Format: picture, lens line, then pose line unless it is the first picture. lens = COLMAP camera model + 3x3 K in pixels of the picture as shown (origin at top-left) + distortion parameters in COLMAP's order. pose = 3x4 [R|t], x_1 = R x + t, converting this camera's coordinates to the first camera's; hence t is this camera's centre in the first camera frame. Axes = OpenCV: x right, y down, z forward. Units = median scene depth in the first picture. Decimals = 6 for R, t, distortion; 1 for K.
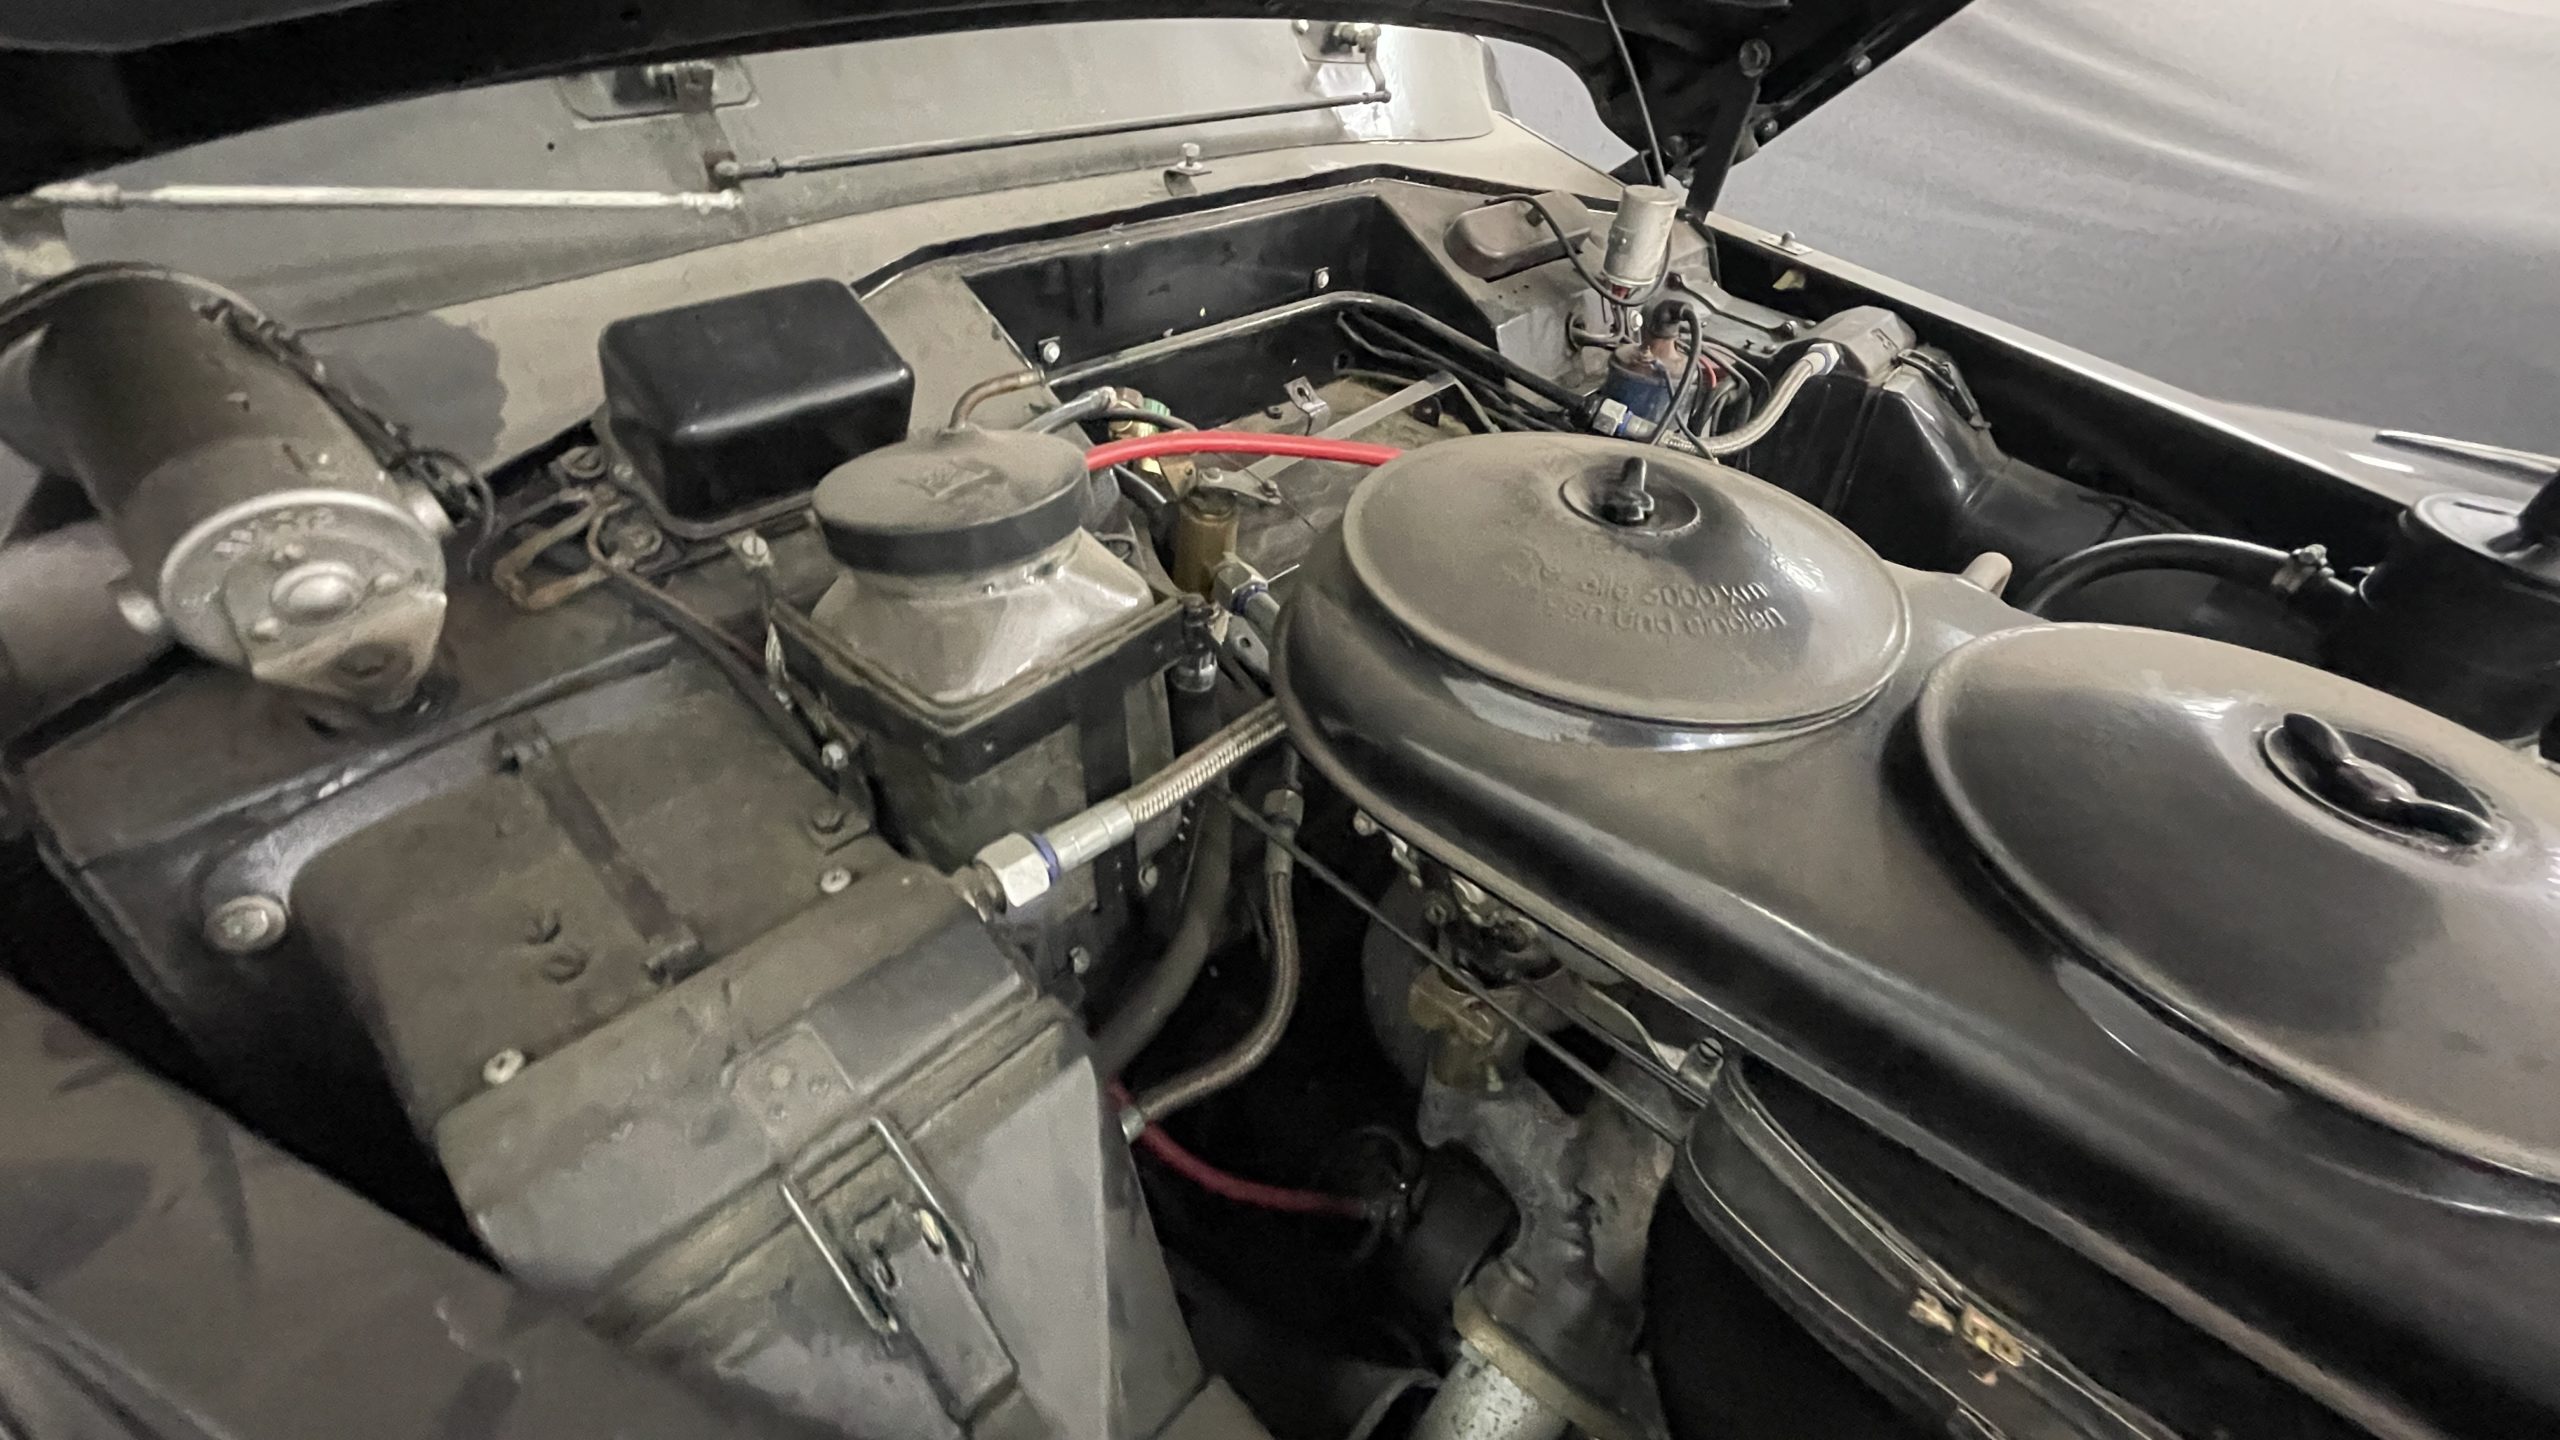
lens RADIAL K [[1034.7, 0, 1247.0], [0, 1034.7, 709.7], [0, 0, 1]] dist [-0.002405, 0.001374]
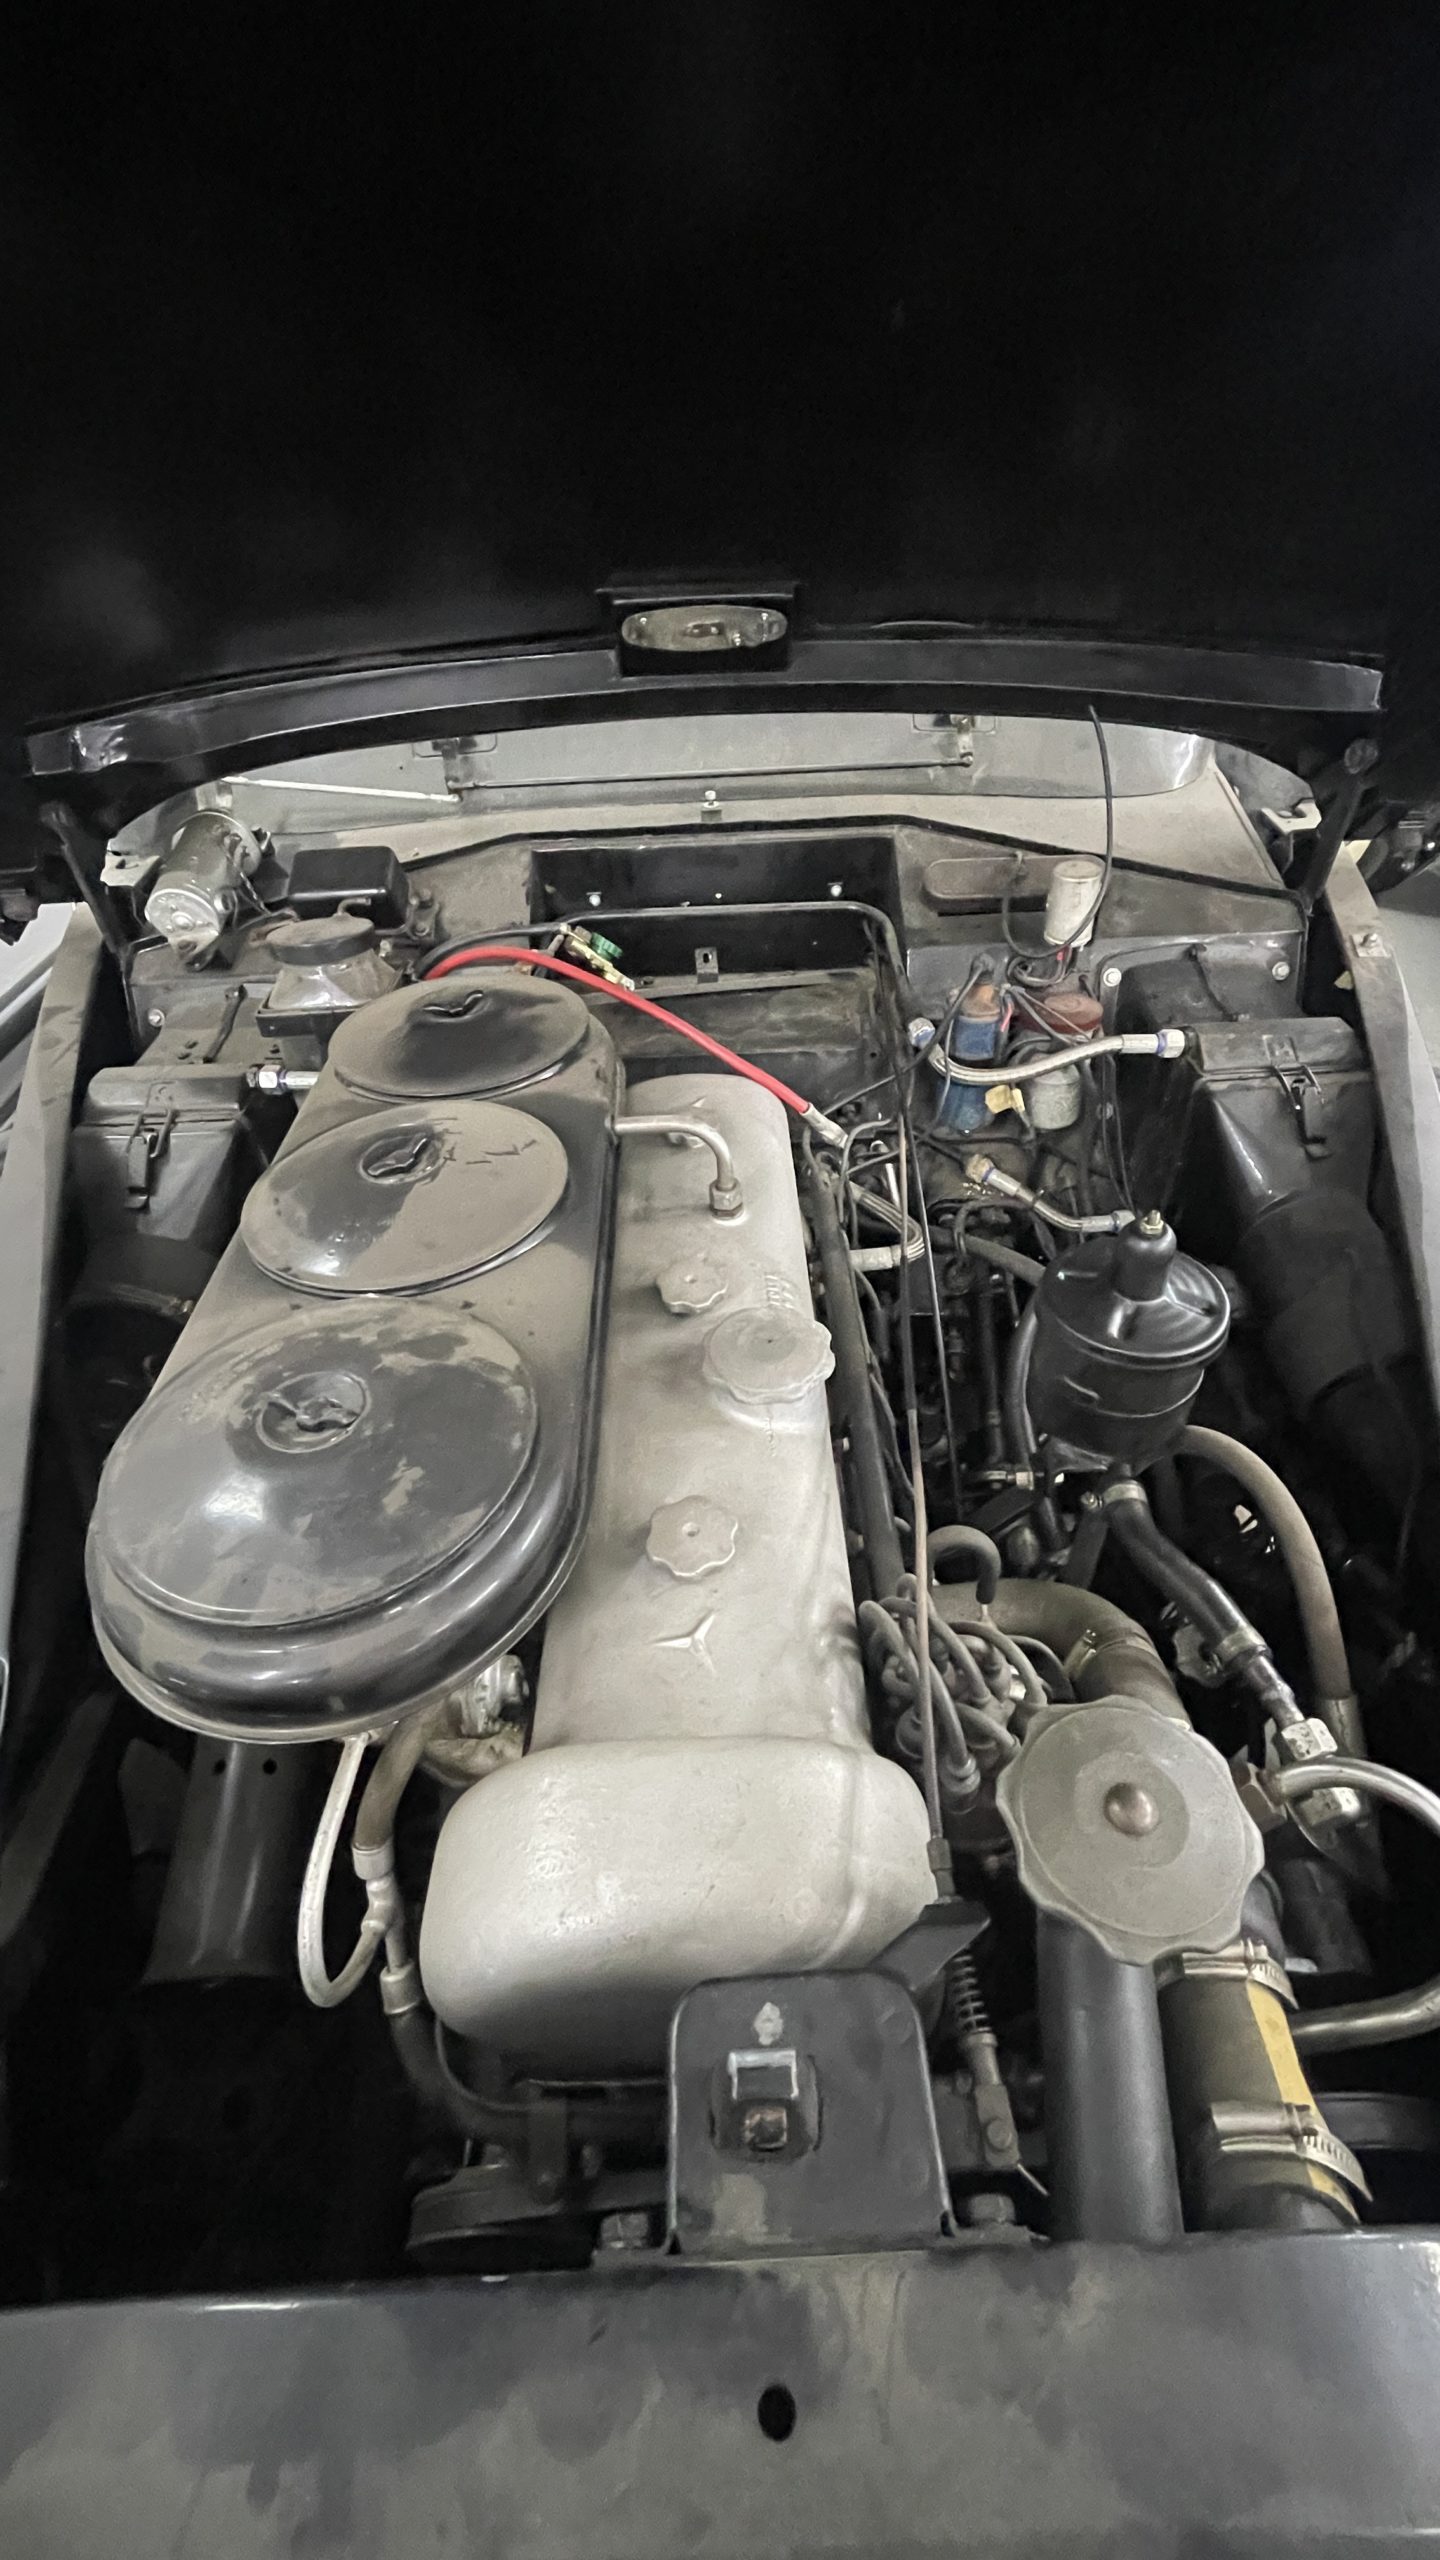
lens RADIAL K [[1034.7, 0, 727.6], [0, 1034.7, 1275.6], [0, 0, 1]] dist [-0.002405, 0.001374]
pose [[0.690509, 0.409876, -0.595986, 1.160575], [-0.385442, 0.905729, 0.176322, -0.146543], [0.612072, 0.107966, 0.783397, -0.162435]]
